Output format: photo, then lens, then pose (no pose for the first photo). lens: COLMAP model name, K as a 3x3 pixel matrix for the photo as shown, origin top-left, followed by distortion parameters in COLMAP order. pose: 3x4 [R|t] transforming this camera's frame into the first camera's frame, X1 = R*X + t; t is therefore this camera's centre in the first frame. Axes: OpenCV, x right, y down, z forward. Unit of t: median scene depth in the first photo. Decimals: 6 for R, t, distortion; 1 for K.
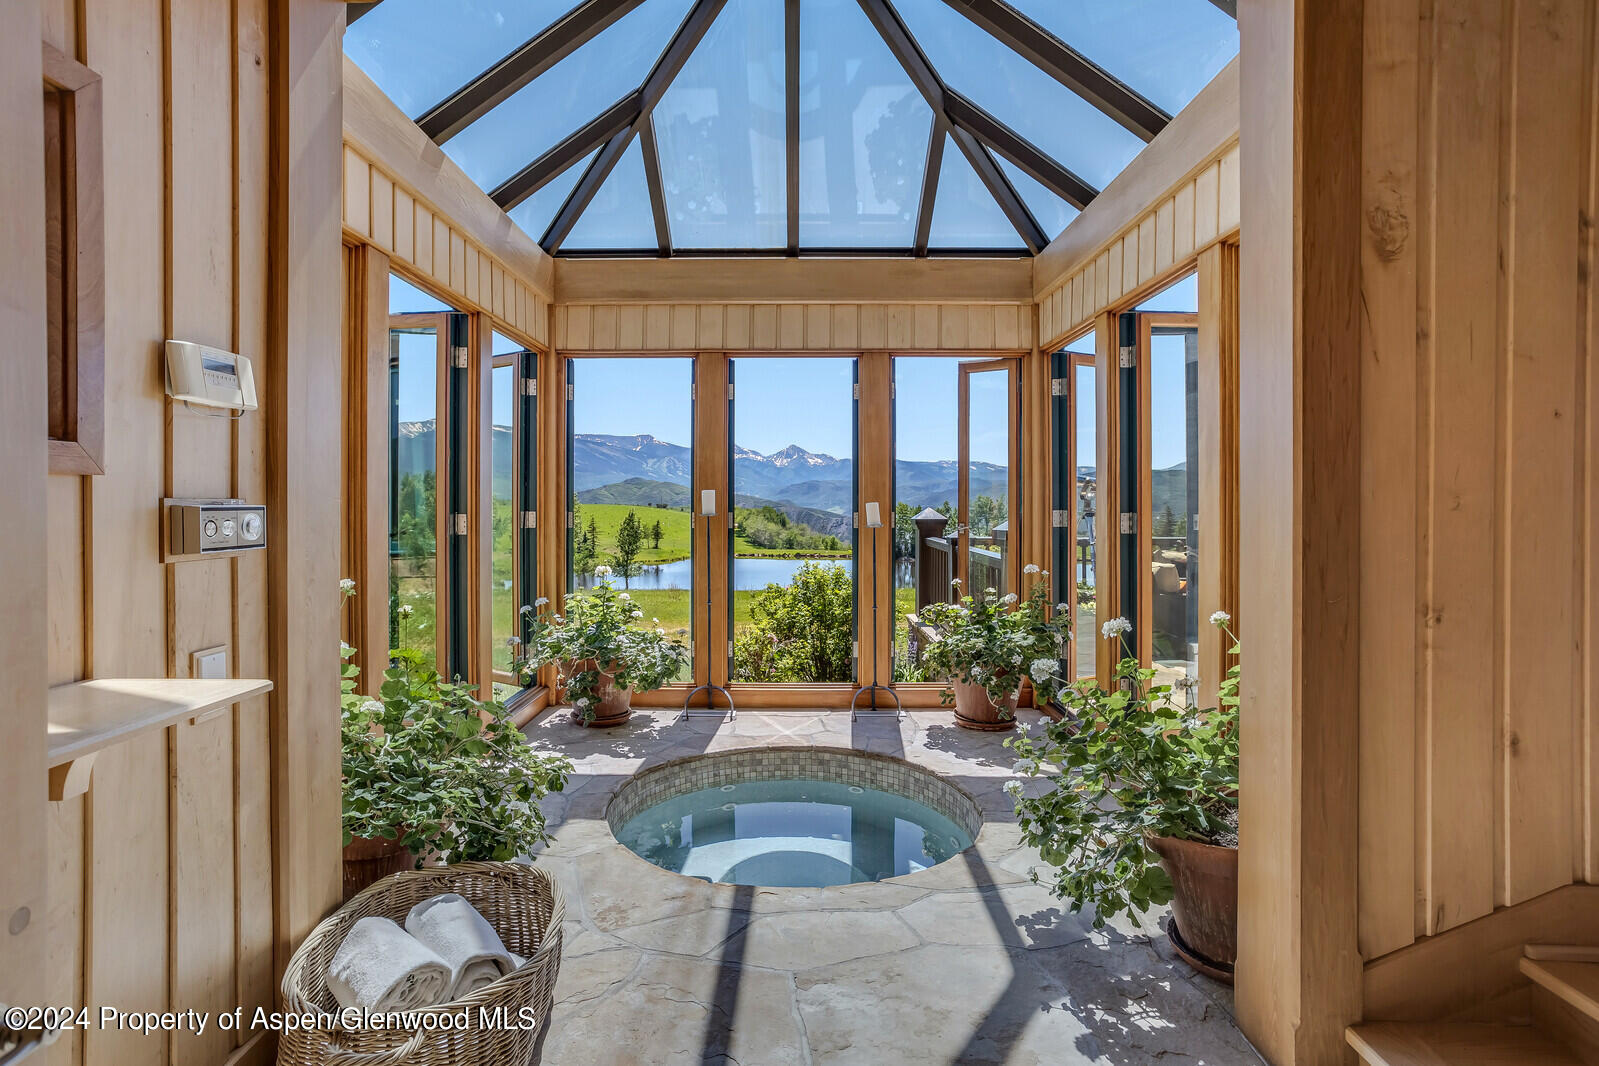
lens RADIAL K [[790.1, 0, 801.3], [0, 790.1, 525.6], [0, 0, 1]] dist [0.002843, 0.001564]
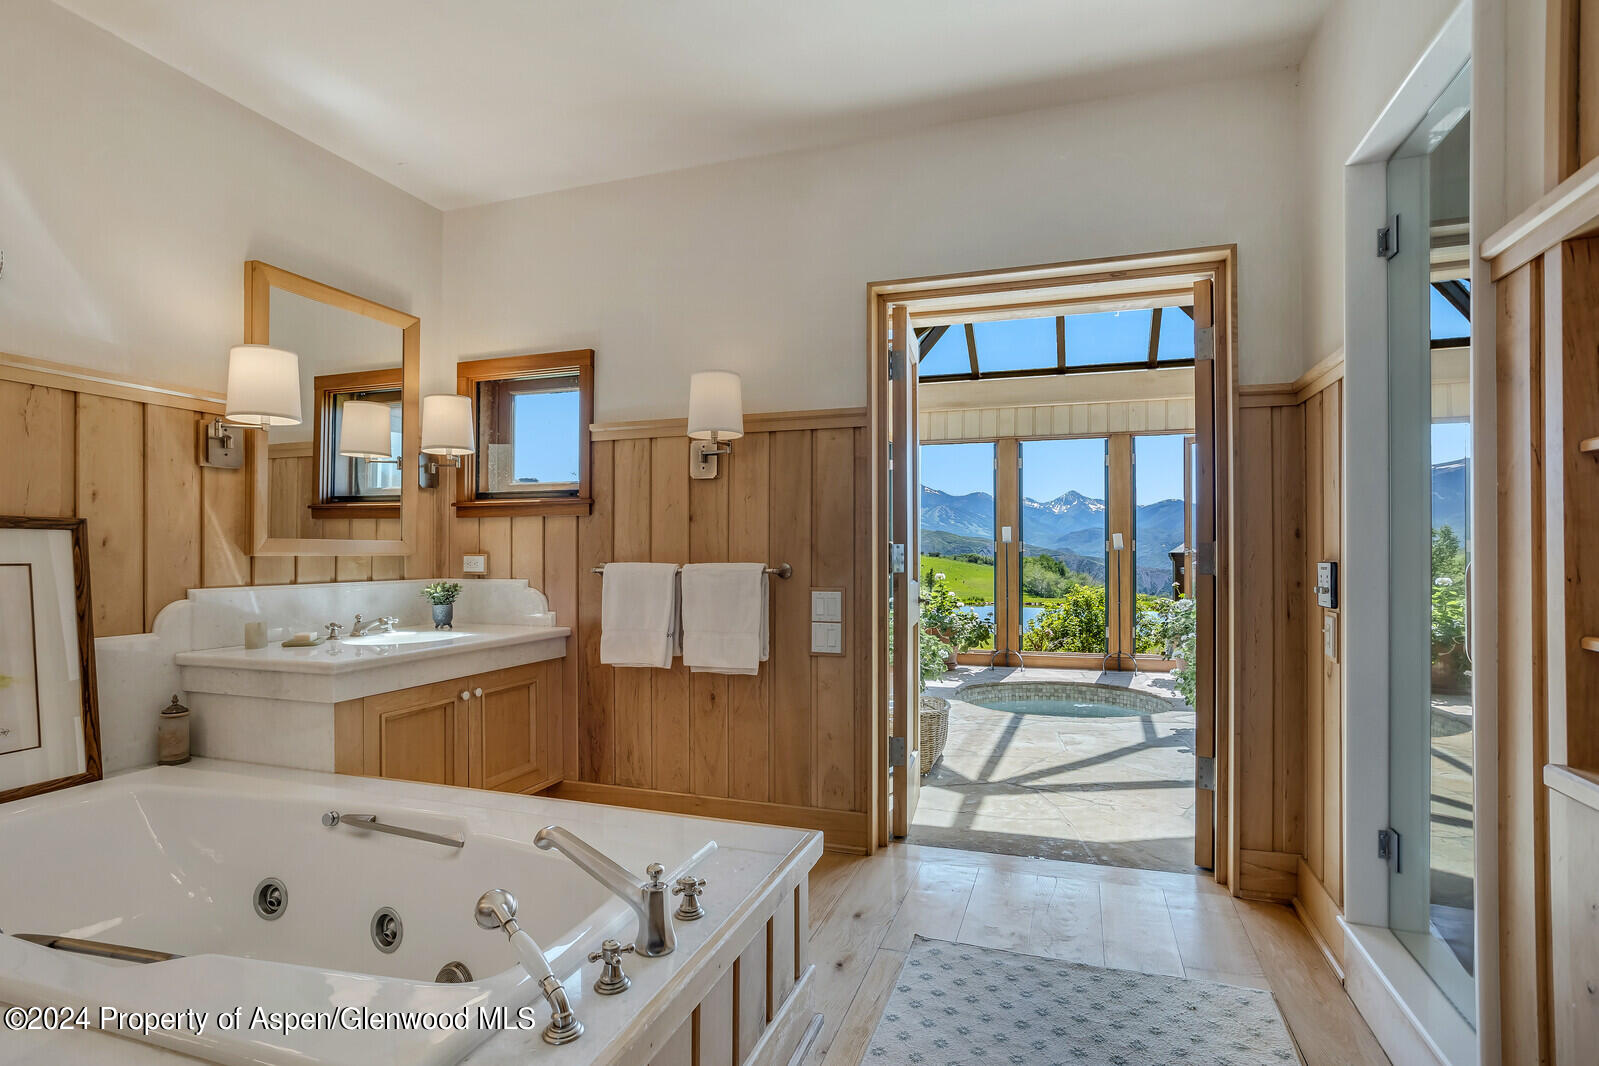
lens RADIAL K [[790.1, 0, 800.5], [0, 790.1, 536.2], [0, 0, 1]] dist [0.002843, 0.001564]
pose [[0.941903, -0.005739, -0.335836, 0.025460], [-0.010400, 0.998876, -0.046239, 0.050264], [0.335724, 0.047046, 0.940785, -0.603022]]
